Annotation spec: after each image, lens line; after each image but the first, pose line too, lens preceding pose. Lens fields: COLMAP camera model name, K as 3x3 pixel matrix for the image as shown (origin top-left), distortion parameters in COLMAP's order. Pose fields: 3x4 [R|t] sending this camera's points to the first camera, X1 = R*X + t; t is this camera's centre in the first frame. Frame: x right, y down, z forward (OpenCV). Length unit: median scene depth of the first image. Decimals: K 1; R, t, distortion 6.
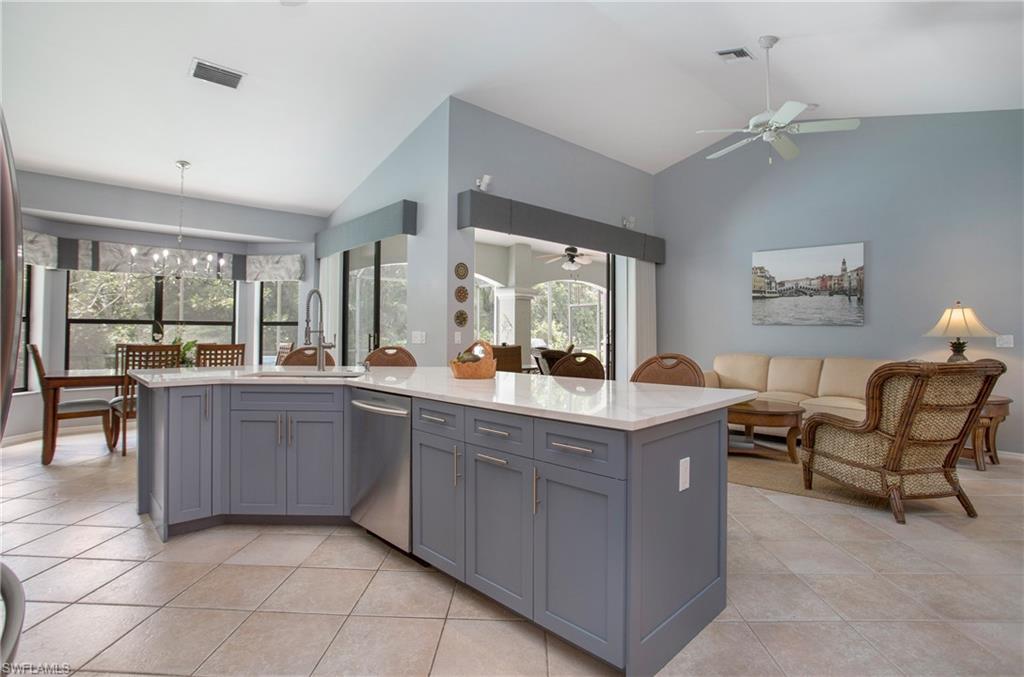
lens RADIAL K [[492.9, 0, 519.4], [0, 492.9, 339.6], [0, 0, 1]] dist [-0.023736, 0.003972]
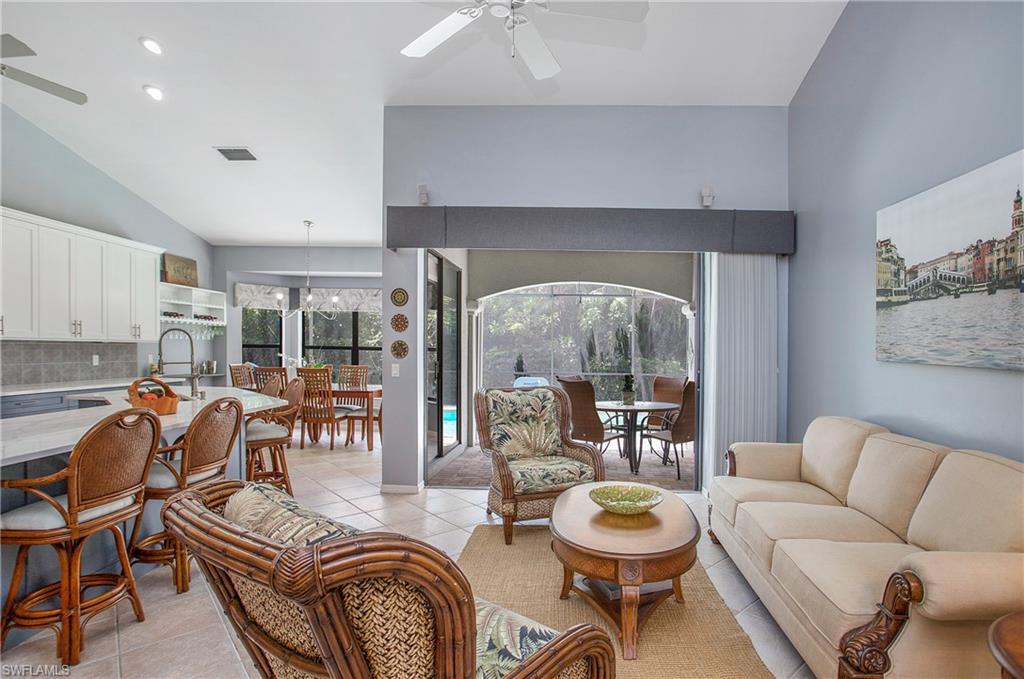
lens RADIAL K [[508.3, 0, 553.9], [0, 508.3, 361.3], [0, 0, 1]] dist [-0.046157, 0.010942]
pose [[0.703690, 0.026231, -0.710023, 0.629243], [-0.022998, 0.999636, 0.014138, -0.031701], [0.710135, 0.006380, 0.704036, 0.451942]]
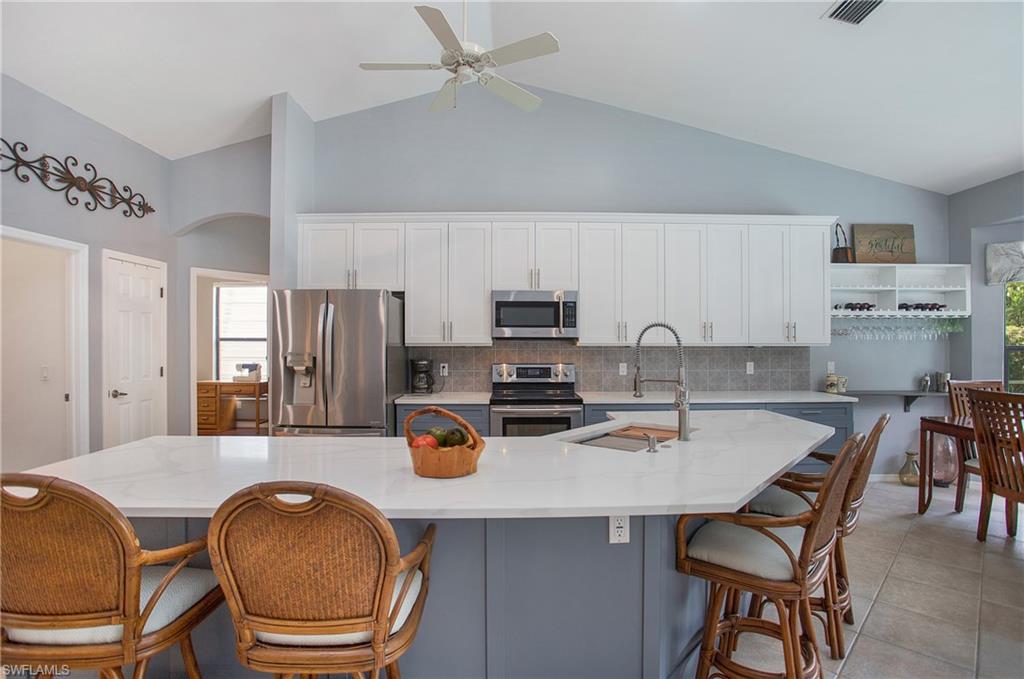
lens RADIAL K [[508.3, 0, 517.1], [0, 508.3, 348.4], [0, 0, 1]] dist [-0.046157, 0.010942]
pose [[-0.680744, 0.000206, -0.732521, 0.152111], [-0.011953, 0.999864, 0.011389, -0.035696], [0.732424, 0.016509, -0.680649, 0.763806]]
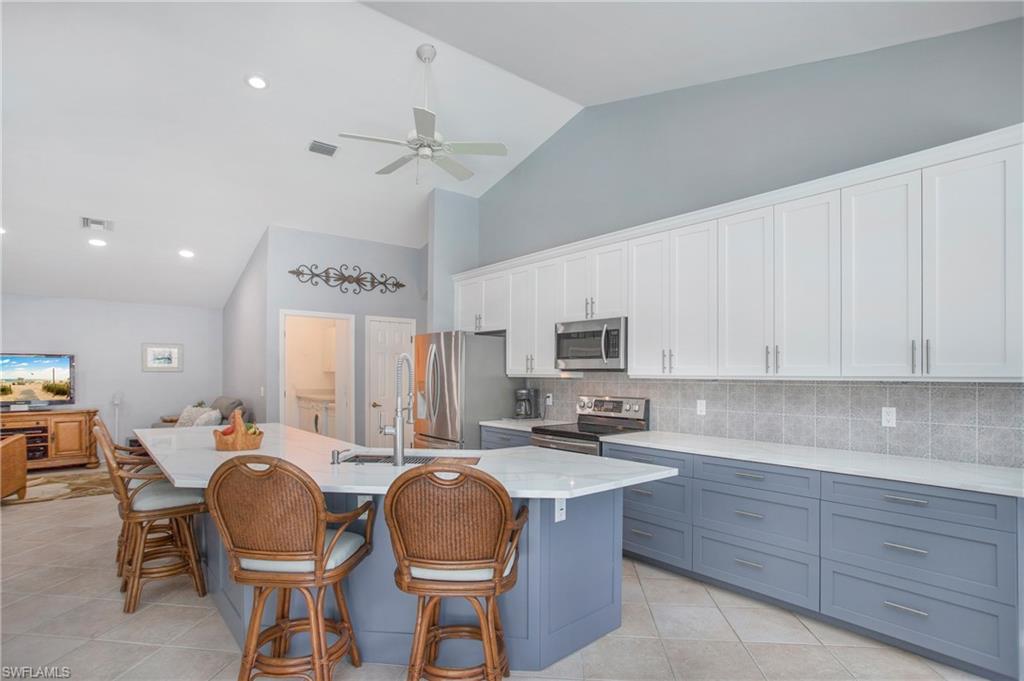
lens RADIAL K [[508.3, 0, 500.1], [0, 508.3, 368.2], [0, 0, 1]] dist [-0.046157, 0.010942]
pose [[-0.997085, -0.010401, 0.075593, -0.342818], [-0.010373, 0.999946, 0.000766, -0.043305], [-0.075597, -0.000020, -0.997138, 0.995533]]
